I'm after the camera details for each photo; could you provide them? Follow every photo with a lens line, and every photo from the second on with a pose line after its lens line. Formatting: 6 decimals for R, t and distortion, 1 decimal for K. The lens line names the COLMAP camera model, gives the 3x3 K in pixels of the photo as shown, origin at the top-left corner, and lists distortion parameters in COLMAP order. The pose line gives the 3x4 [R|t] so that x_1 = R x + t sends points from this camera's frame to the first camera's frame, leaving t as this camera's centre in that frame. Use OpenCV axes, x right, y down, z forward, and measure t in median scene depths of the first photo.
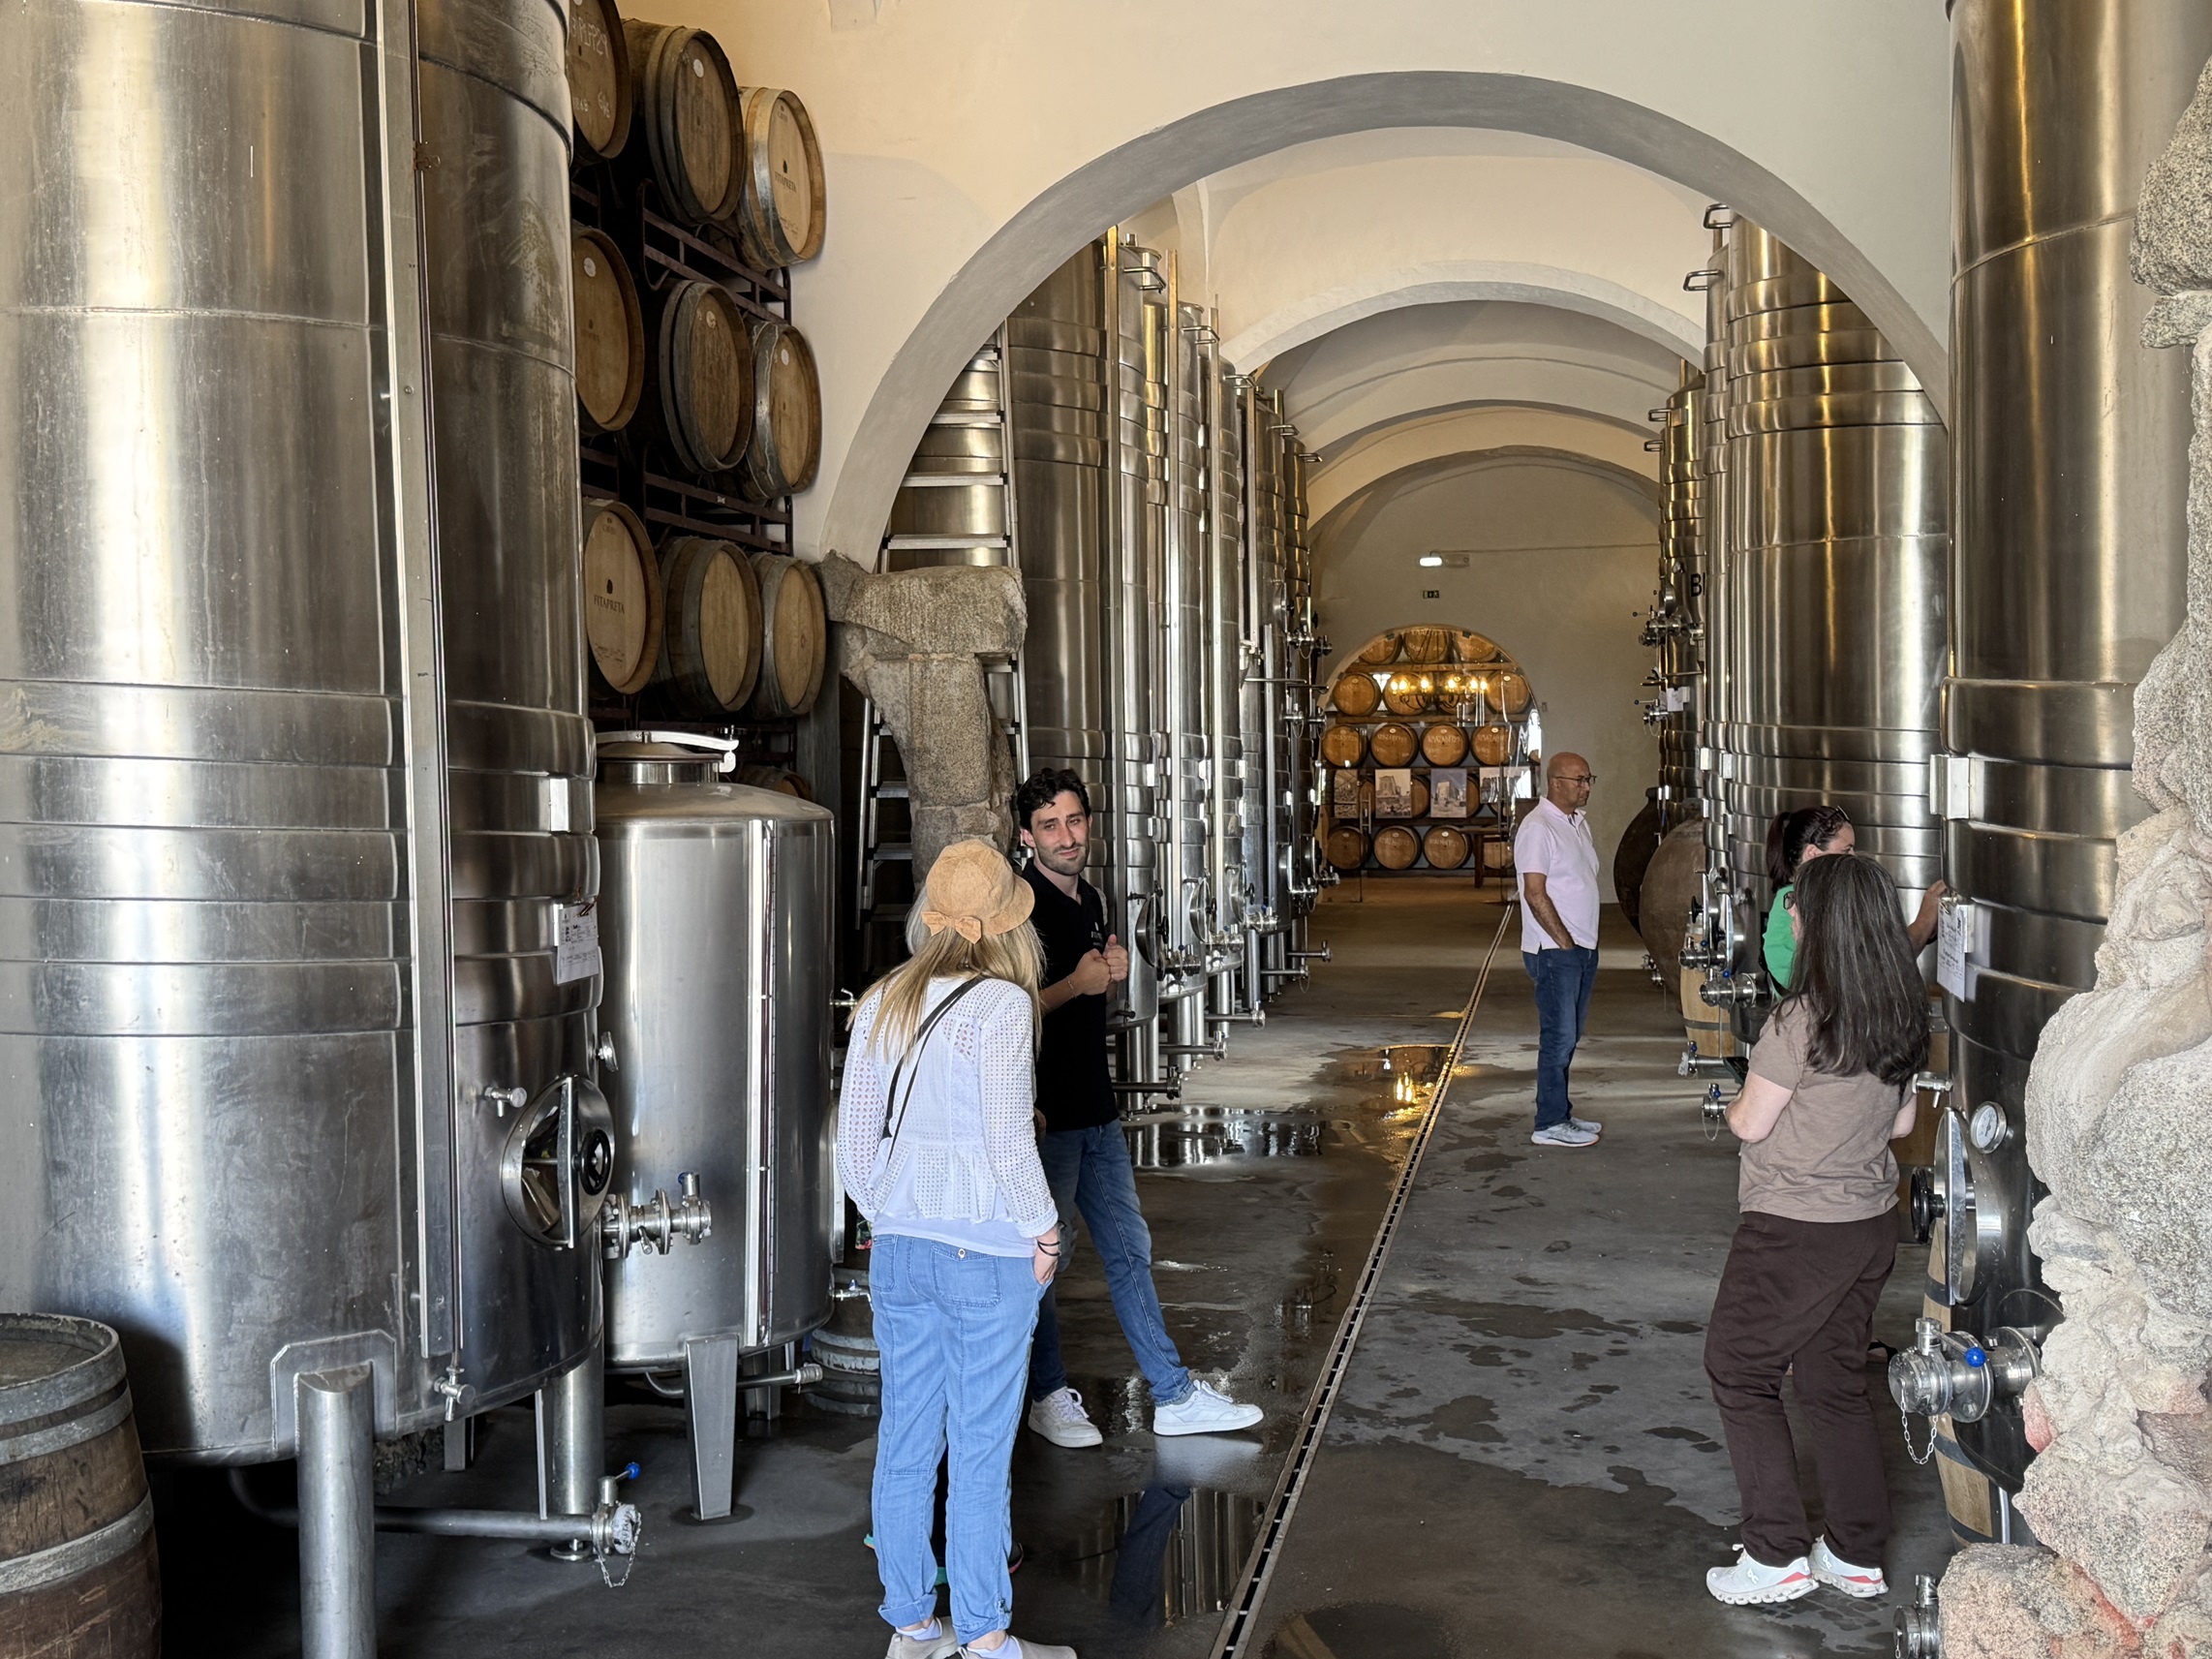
lens RADIAL K [[2443.9, 0, 1105.1], [0, 2443.9, 828.5], [0, 0, 1]] dist [0.005939, 0.000000]
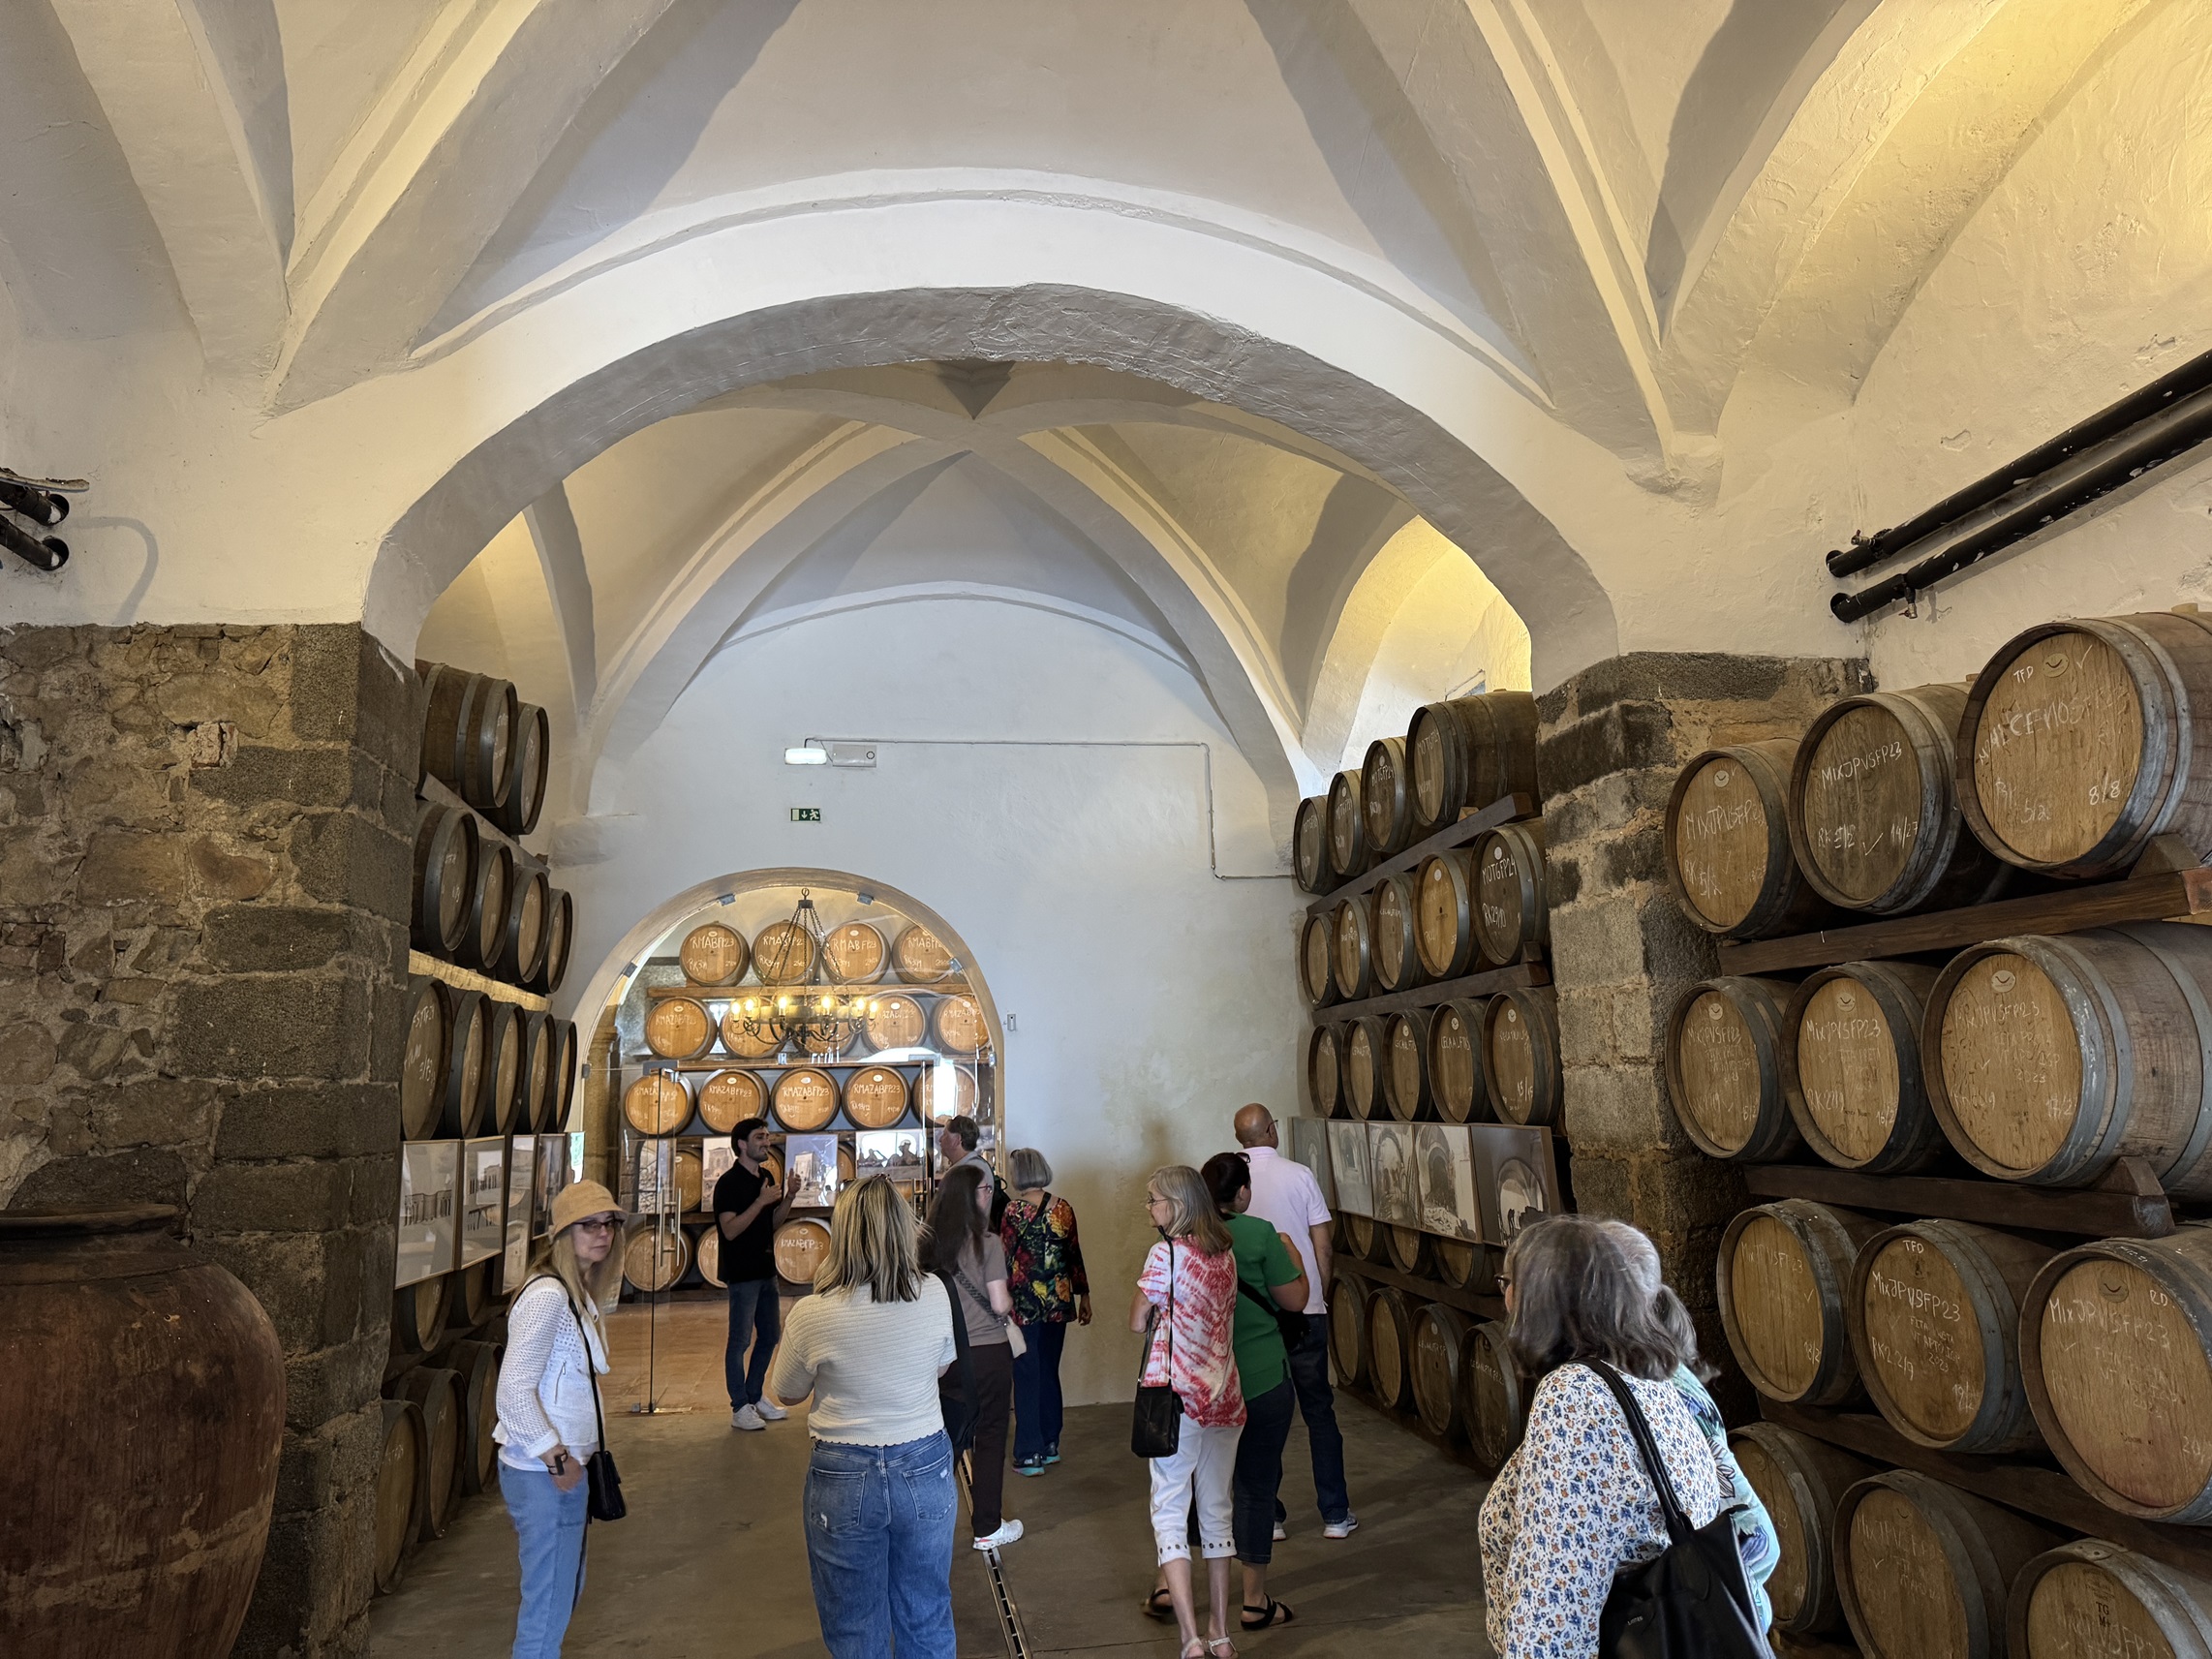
lens RADIAL K [[1555.5, 0, 1107.7], [0, 1555.5, 818.6], [0, 0, 1]] dist [0.006754, -0.004410]
pose [[0.940739, 0.045693, 0.336039, 0.065924], [0.027779, 0.977169, -0.210638, -0.016675], [-0.337992, 0.207491, 0.917992, 0.541273]]
